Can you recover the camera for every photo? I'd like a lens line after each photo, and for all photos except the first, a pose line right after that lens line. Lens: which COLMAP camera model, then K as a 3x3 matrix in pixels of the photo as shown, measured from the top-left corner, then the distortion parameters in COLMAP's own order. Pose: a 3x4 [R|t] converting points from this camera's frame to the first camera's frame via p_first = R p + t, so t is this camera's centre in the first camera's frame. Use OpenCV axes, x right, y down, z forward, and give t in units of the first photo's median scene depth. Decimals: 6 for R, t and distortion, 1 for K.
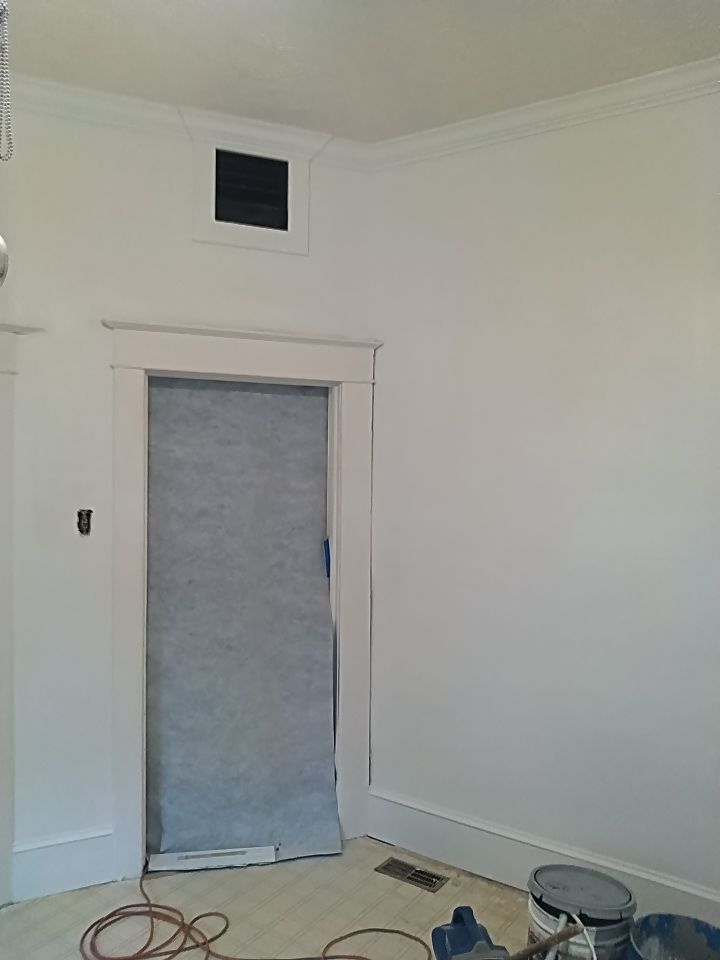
lens RADIAL K [[752.4, 0, 357.6], [0, 752.4, 486.7], [0, 0, 1]] dist [-0.002749, -0.005512]
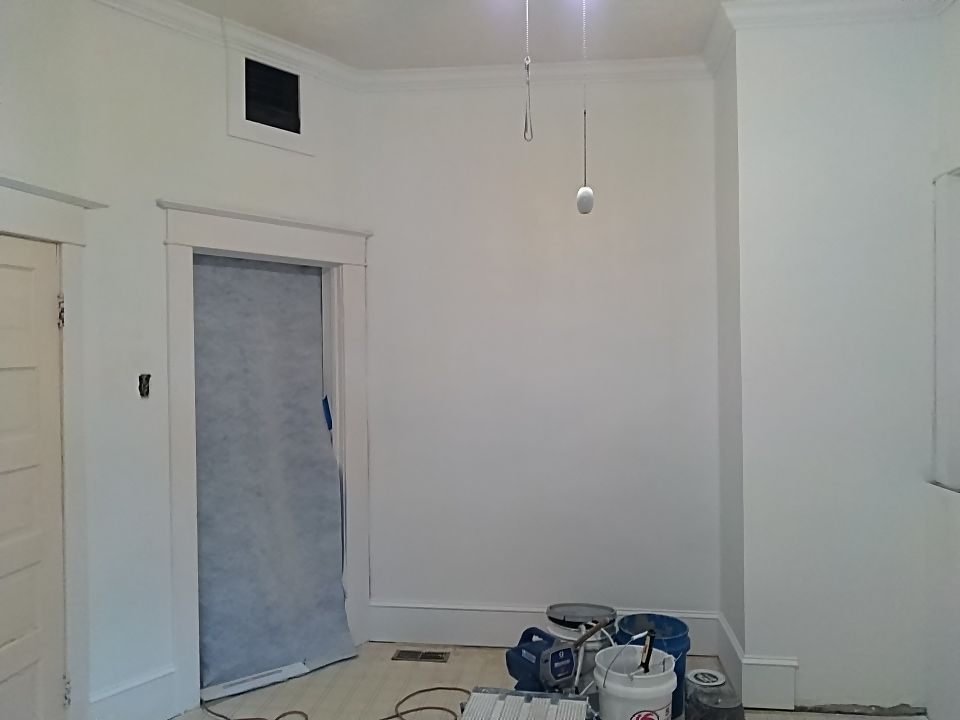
lens RADIAL K [[748.7, 0, 480.0], [0, 748.7, 360.0], [0, 0, 1]] dist [0.009337, -0.004601]
pose [[0.886069, -0.024482, 0.462907, -0.402931], [0.030710, 0.999511, -0.005922, 0.029101], [-0.462536, 0.019463, 0.886387, -0.167285]]
